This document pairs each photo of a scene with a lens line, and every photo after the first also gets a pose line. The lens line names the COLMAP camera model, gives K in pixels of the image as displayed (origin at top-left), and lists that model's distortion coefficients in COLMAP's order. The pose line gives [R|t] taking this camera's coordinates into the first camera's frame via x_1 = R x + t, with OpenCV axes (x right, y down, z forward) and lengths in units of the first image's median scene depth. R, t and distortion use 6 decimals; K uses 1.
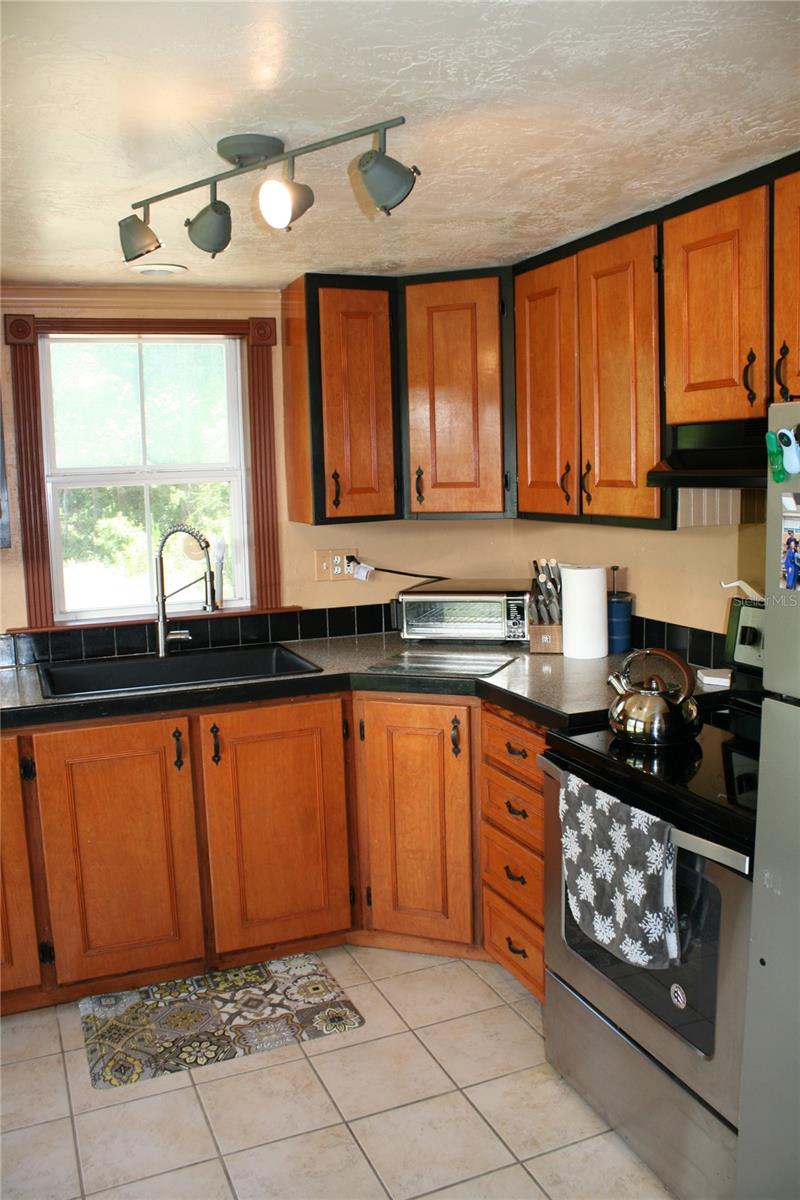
lens RADIAL K [[969.7, 0, 400.0], [0, 969.7, 600.0], [0, 0, 1]] dist [-0.187205, 0.145724]
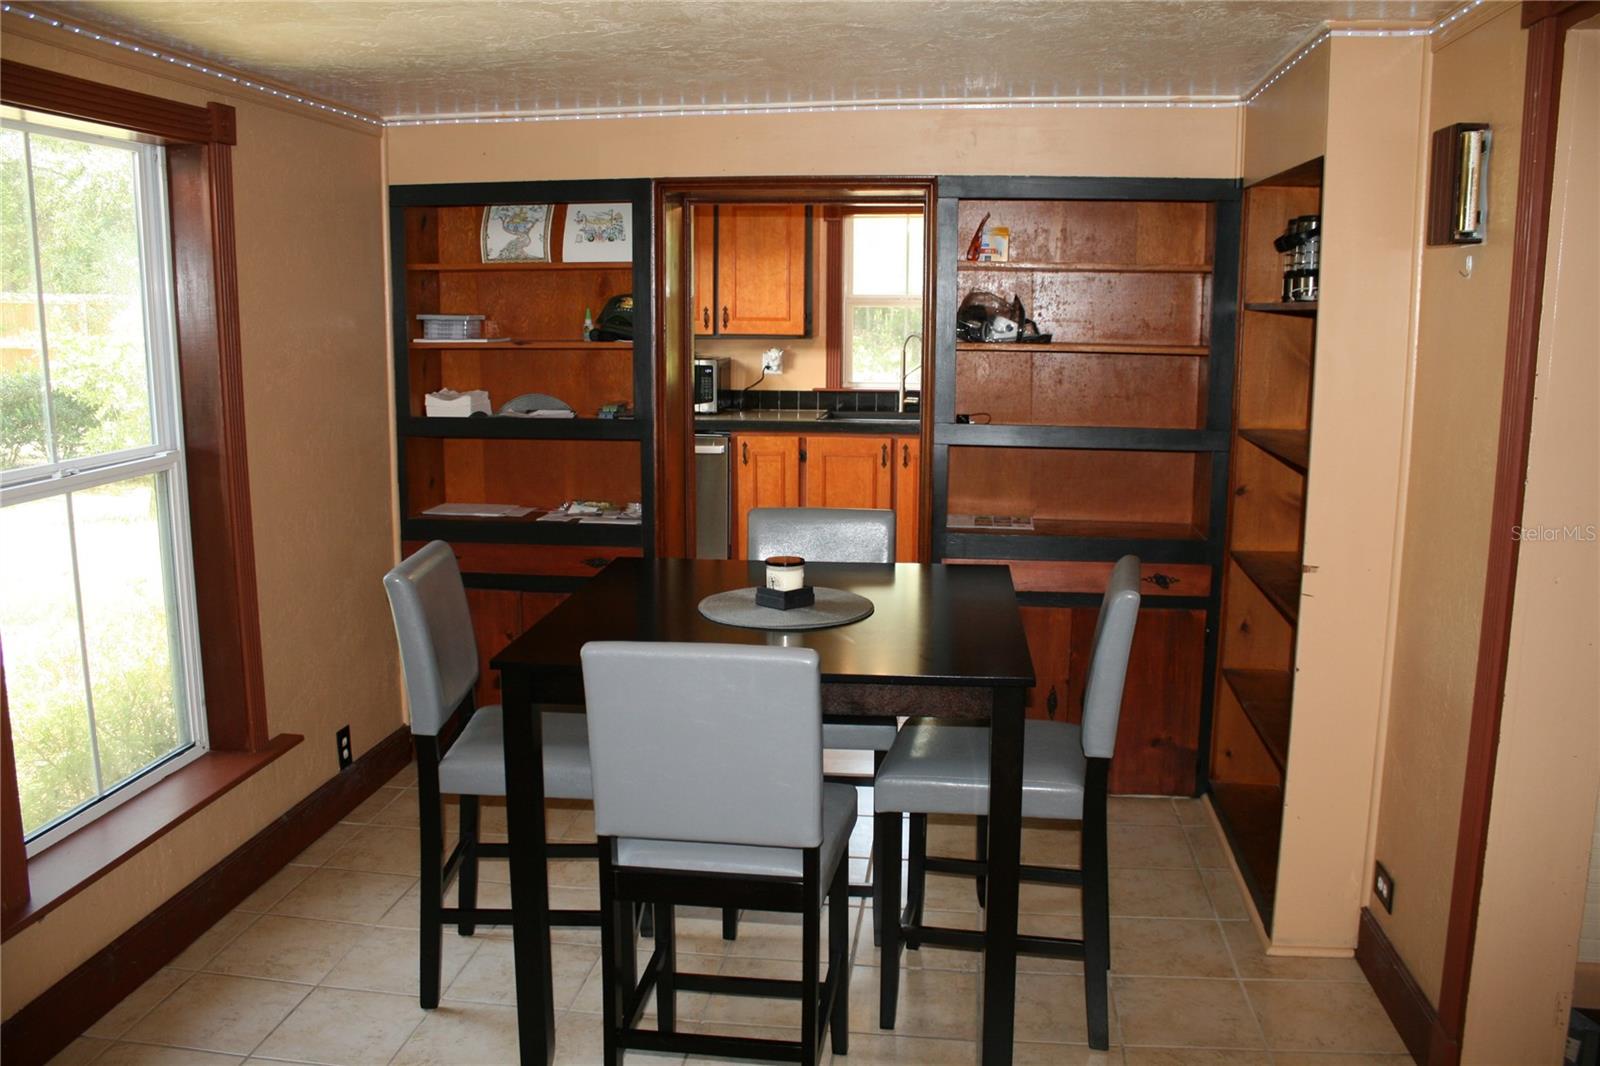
lens RADIAL K [[1292.9, 0, 806.5], [0, 1292.9, 518.3], [0, 0, 1]] dist [-0.187205, 0.145724]
pose [[0.859514, 0.113502, -0.498350, 0.807837], [-0.091209, 0.993442, 0.068952, 0.112104], [0.502908, -0.013812, 0.864230, -1.087170]]
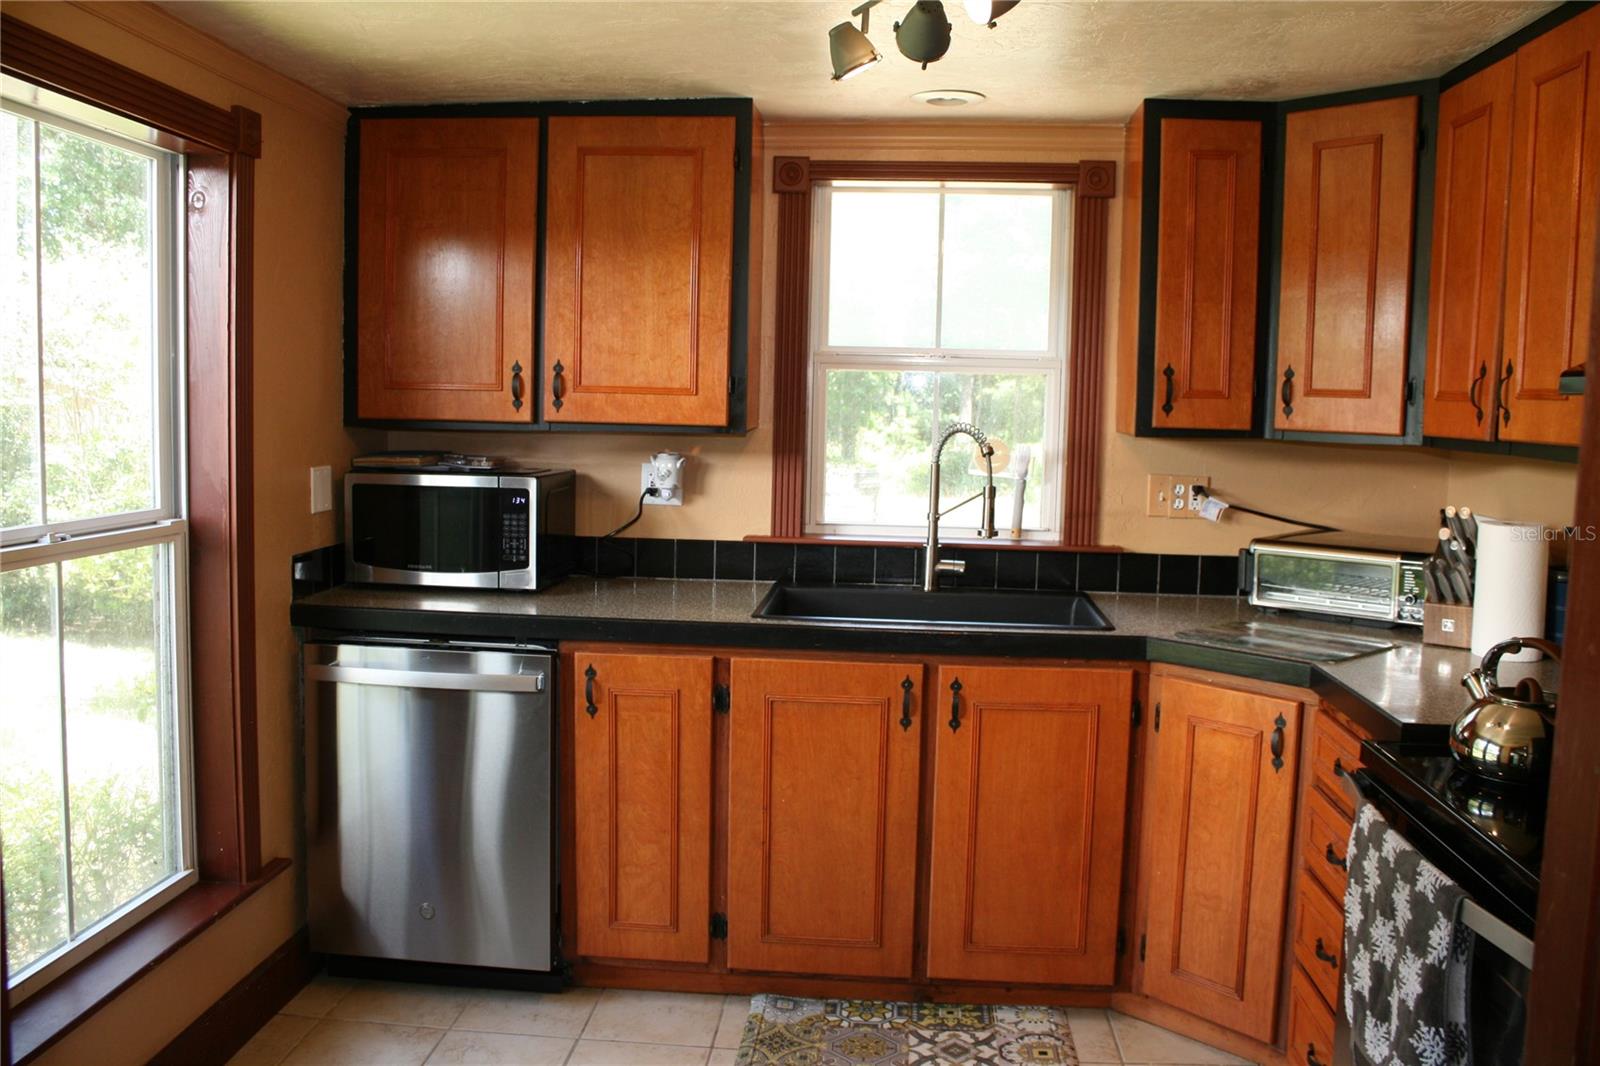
lens RADIAL K [[1292.9, 0, 806.5], [0, 1292.9, 518.3], [0, 0, 1]] dist [-0.187205, 0.145724]
pose [[0.886955, 0.089009, -0.453198, 0.149952], [-0.103925, 0.994552, -0.008060, 0.020993], [0.450011, 0.054247, 0.891374, 0.017086]]
